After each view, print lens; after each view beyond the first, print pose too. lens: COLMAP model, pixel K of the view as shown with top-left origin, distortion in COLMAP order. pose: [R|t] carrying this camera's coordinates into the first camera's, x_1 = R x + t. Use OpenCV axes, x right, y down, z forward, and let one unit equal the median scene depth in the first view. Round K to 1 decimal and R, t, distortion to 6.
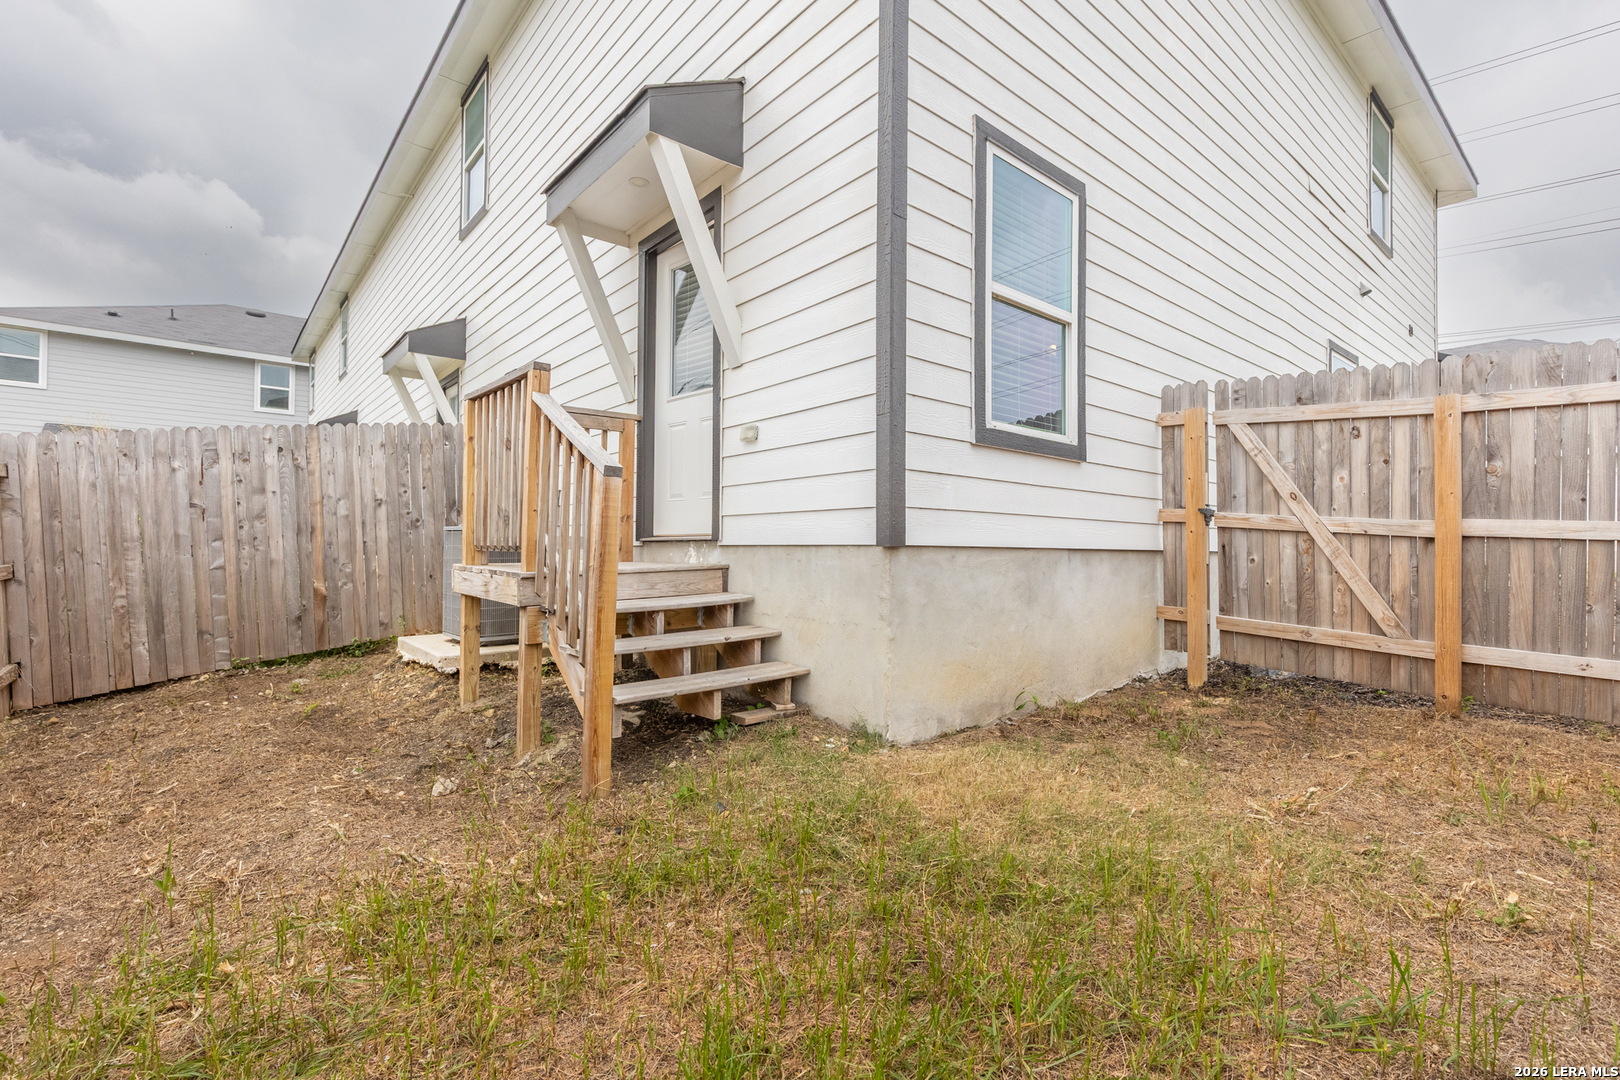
lens RADIAL K [[725.8, 0, 810.7], [0, 725.8, 544.9], [0, 0, 1]] dist [0.007320, -0.001152]
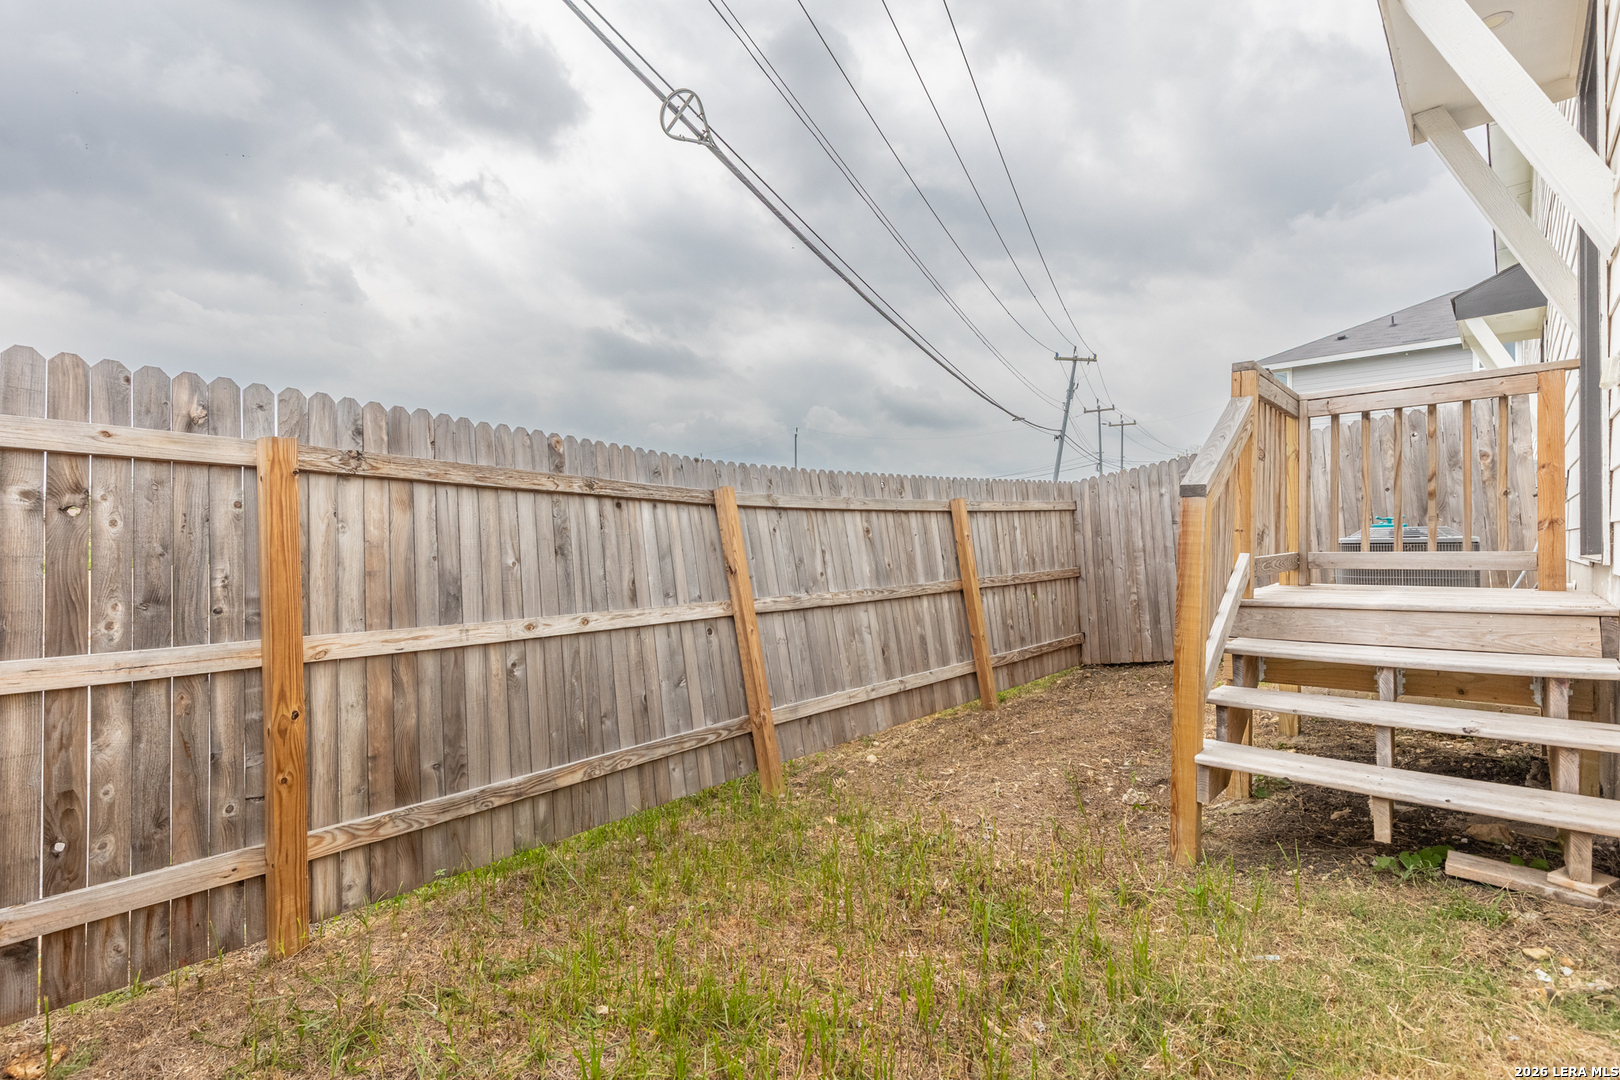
lens RADIAL K [[725.8, 0, 810.6], [0, 725.8, 540.1], [0, 0, 1]] dist [0.007320, -0.001152]
pose [[0.099152, -0.005462, -0.995057, 0.328513], [0.009807, 0.999942, -0.004512, -0.026375], [0.995024, -0.009311, 0.099200, 0.280937]]
